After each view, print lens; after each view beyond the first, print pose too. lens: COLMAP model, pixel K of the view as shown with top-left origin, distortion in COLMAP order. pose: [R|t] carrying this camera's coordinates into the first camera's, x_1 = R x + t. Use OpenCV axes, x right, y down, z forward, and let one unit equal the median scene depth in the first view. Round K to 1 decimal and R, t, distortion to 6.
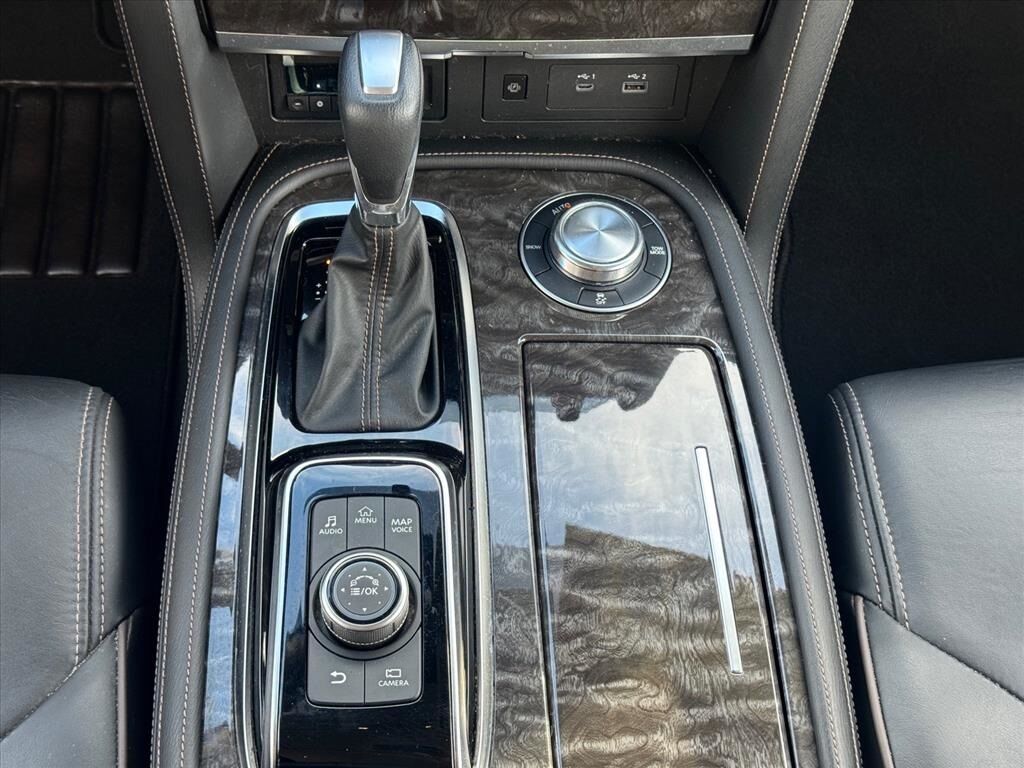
lens RADIAL K [[1407.8, 0, 505.7], [0, 1407.8, 391.5], [0, 0, 1]] dist [0.087712, 0.000000]
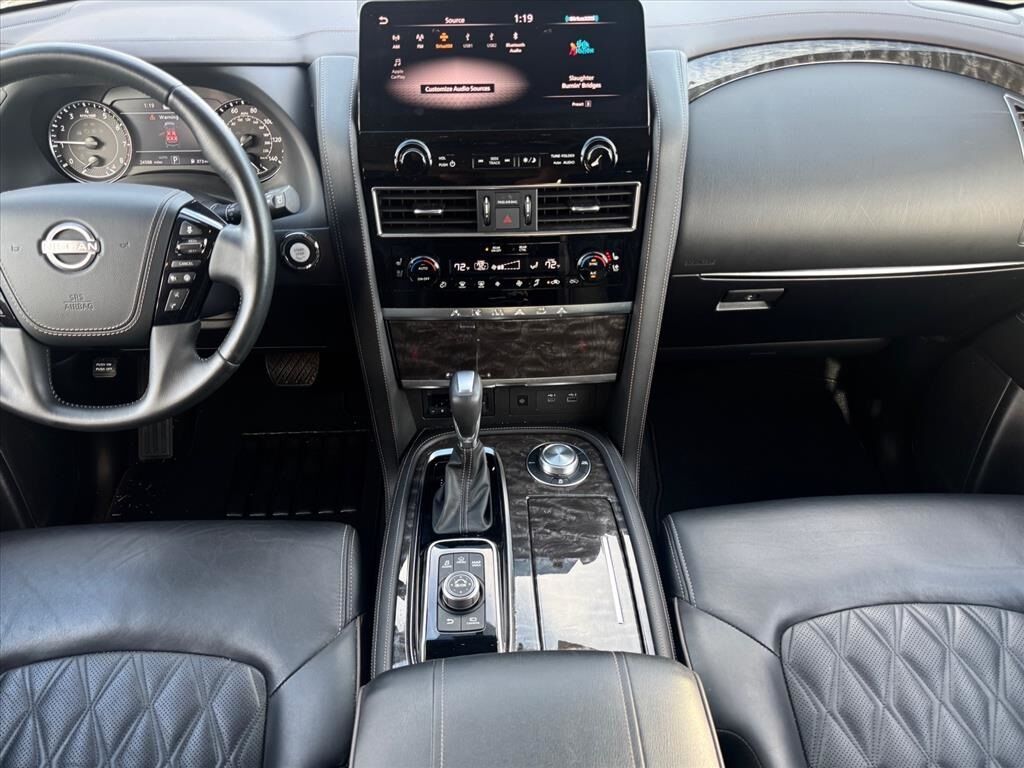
lens RADIAL K [[820.1, 0, 520.5], [0, 820.1, 404.5], [0, 0, 1]] dist [0.003206, -0.027552]
pose [[0.998783, -0.040126, -0.028671, 0.044038], [0.029385, 0.951109, -0.307453, 0.227565], [0.039607, 0.306237, 0.951131, -0.342019]]
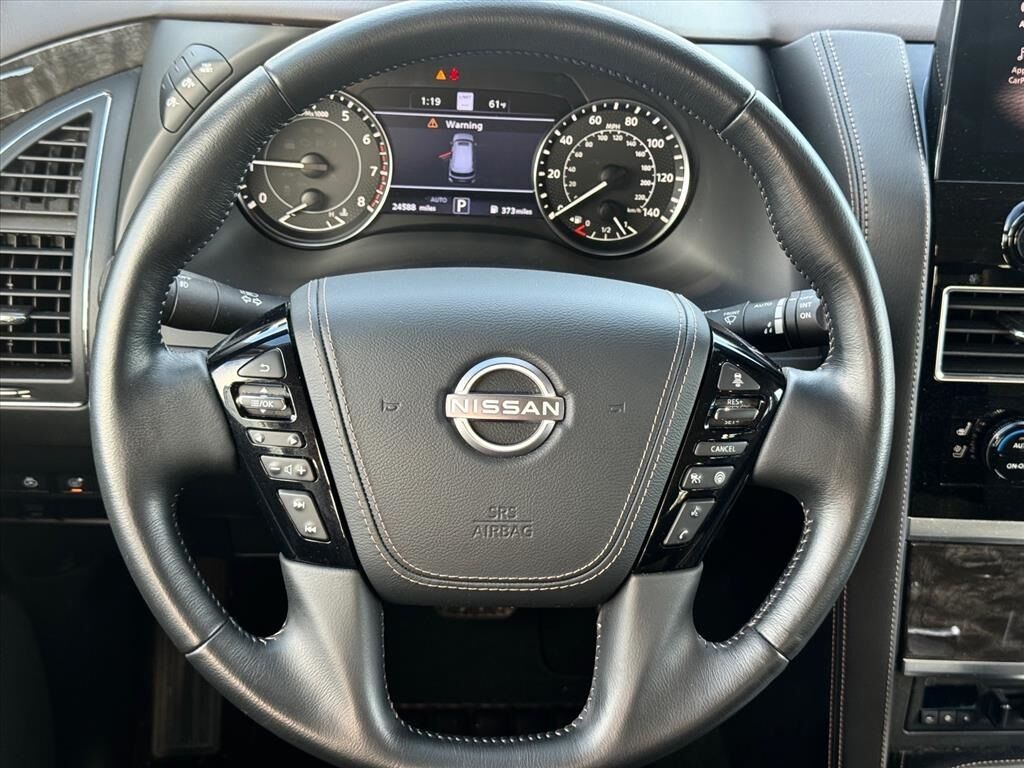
lens RADIAL K [[1407.8, 0, 513.7], [0, 1407.8, 387.2], [0, 0, 1]] dist [0.087712, 0.000000]
pose [[0.999399, -0.004101, 0.034414, -0.558492], [0.018401, 0.904243, -0.426622, 0.055628], [-0.029369, 0.426999, 0.903775, -0.212570]]
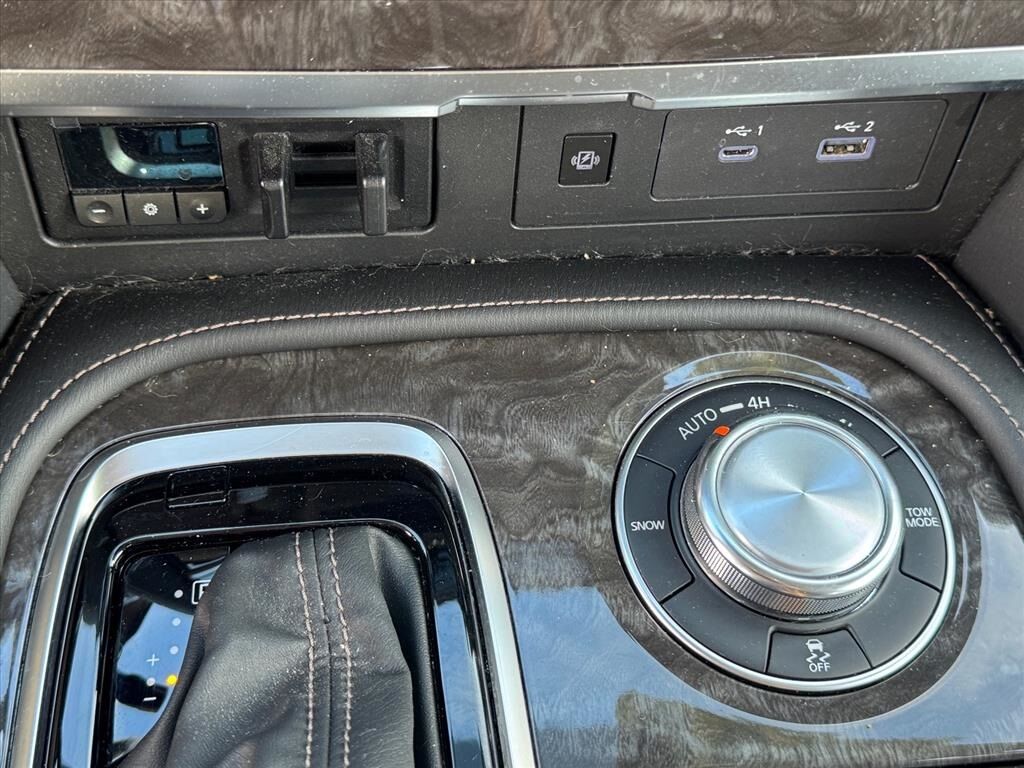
lens RADIAL K [[1331.5, 0, 514.7], [0, 1331.5, 378.4], [0, 0, 1]] dist [0.079529, 0.000000]
pose [[0.997942, -0.036312, 0.052853, -0.042598], [0.034365, 0.998713, 0.037291, -0.165420], [-0.054139, -0.035398, 0.997906, 0.585369]]
